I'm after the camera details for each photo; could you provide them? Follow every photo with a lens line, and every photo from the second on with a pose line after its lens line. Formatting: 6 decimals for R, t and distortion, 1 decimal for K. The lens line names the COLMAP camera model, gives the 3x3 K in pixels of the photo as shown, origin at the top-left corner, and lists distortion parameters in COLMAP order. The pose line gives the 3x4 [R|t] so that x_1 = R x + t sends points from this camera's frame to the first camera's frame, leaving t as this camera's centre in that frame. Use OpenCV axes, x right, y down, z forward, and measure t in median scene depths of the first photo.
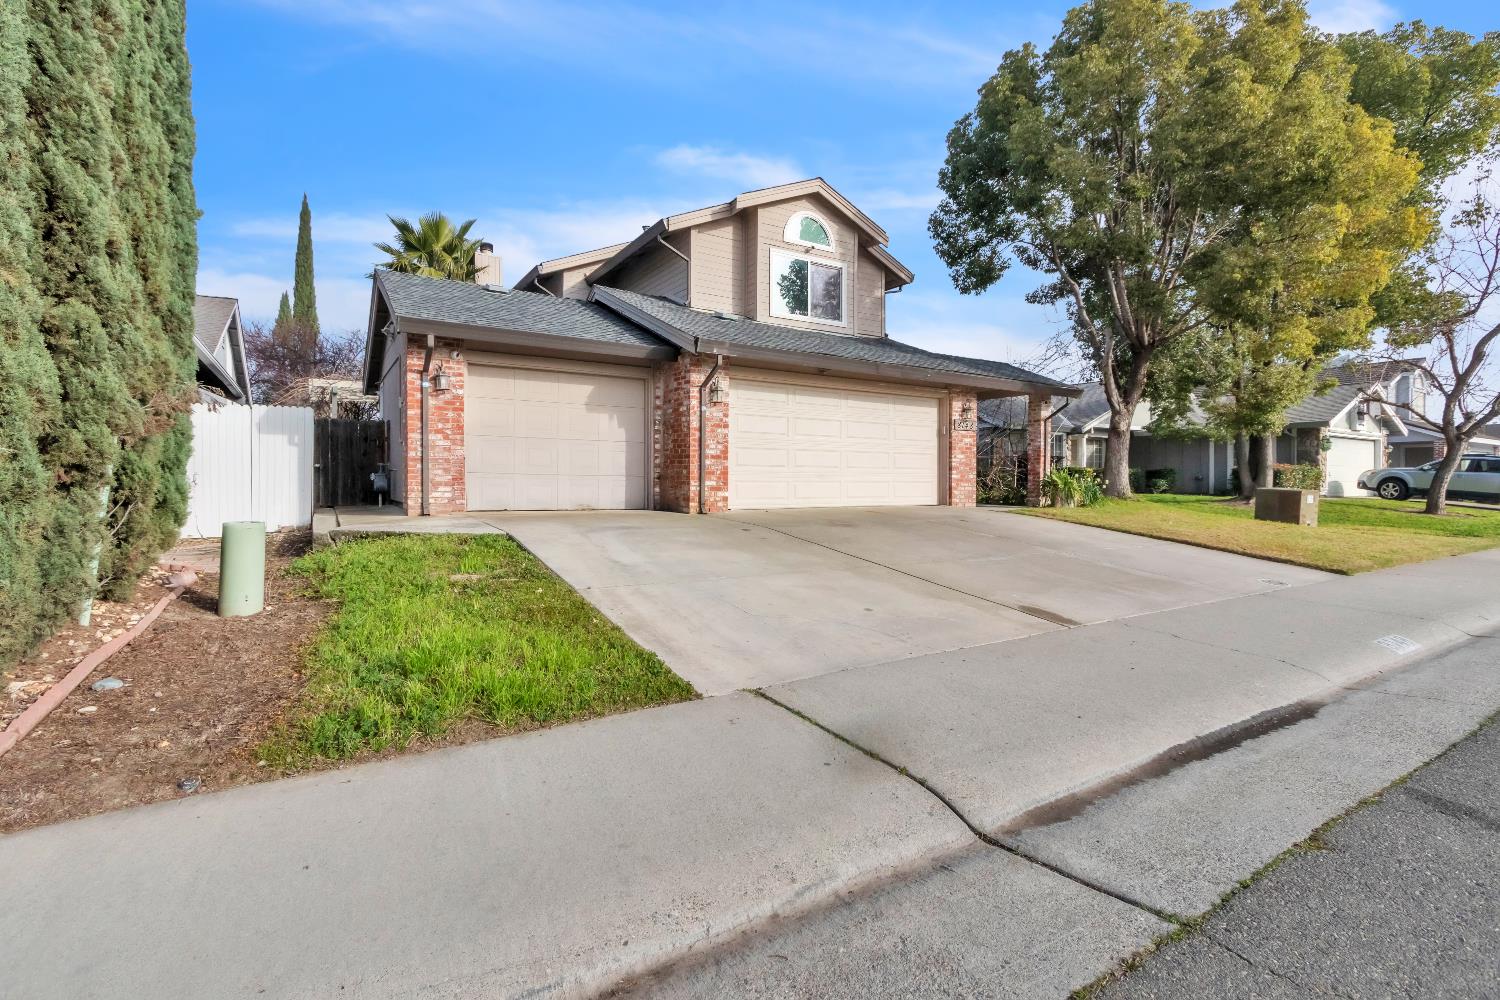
lens RADIAL K [[689.1, 0, 748.4], [0, 689.1, 477.0], [0, 0, 1]] dist [0.003816, -0.000295]
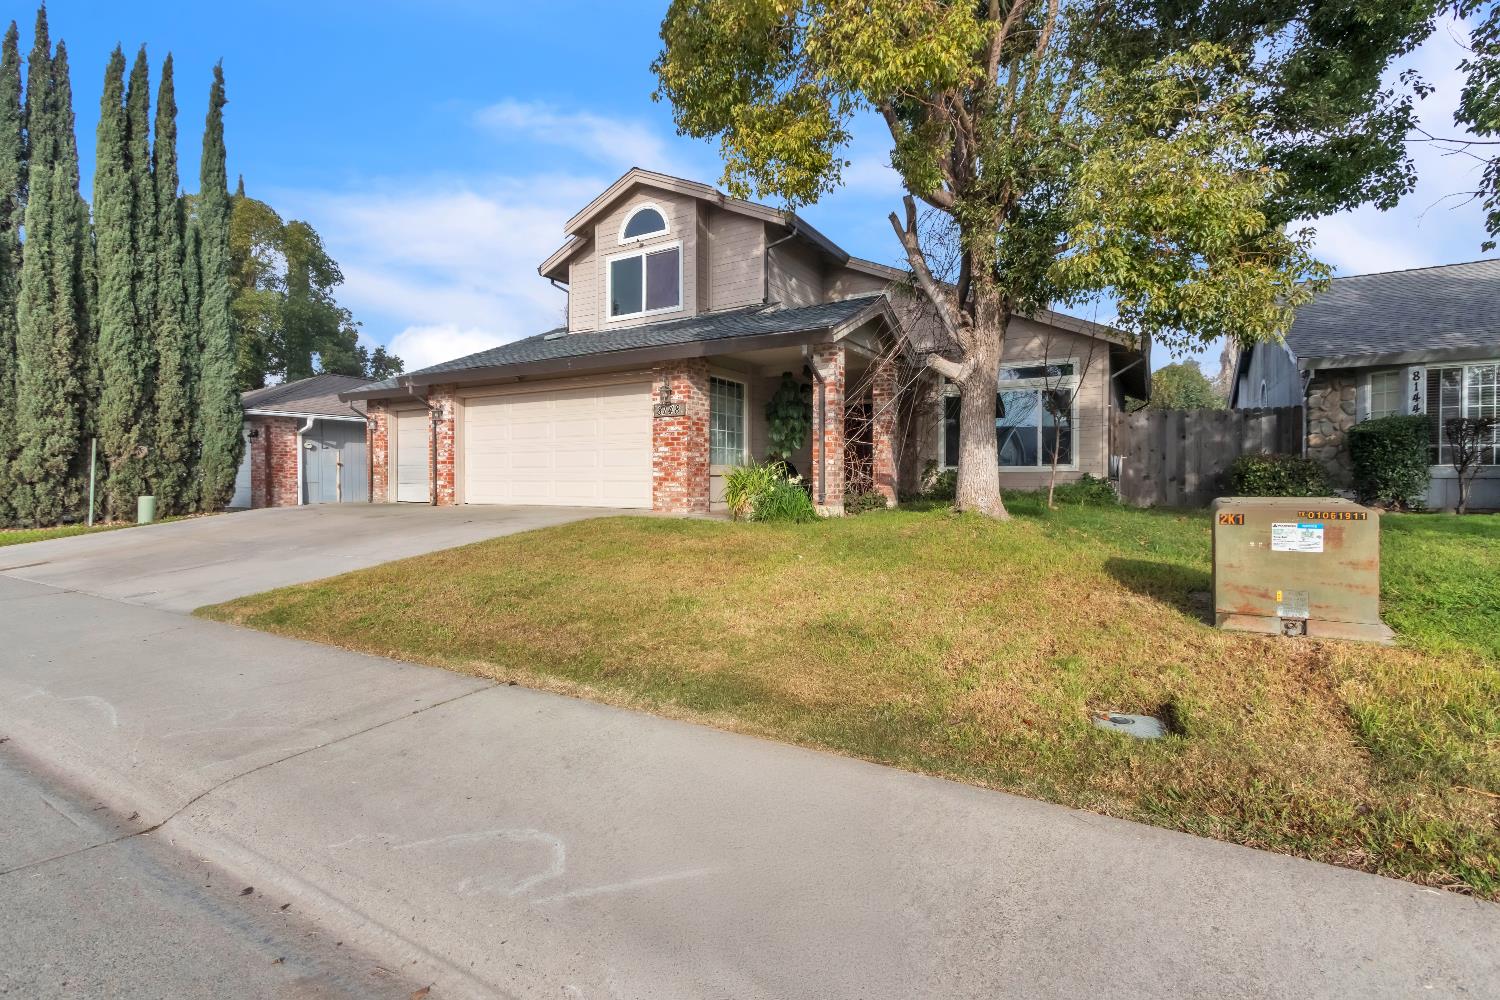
lens RADIAL K [[689.1, 0, 748.4], [0, 689.1, 477.0], [0, 0, 1]] dist [0.003816, -0.000295]
pose [[0.445266, -0.006654, -0.895374, 1.057939], [0.006052, 0.999972, -0.004422, 0.006208], [0.895378, -0.003450, 0.445294, 0.721799]]
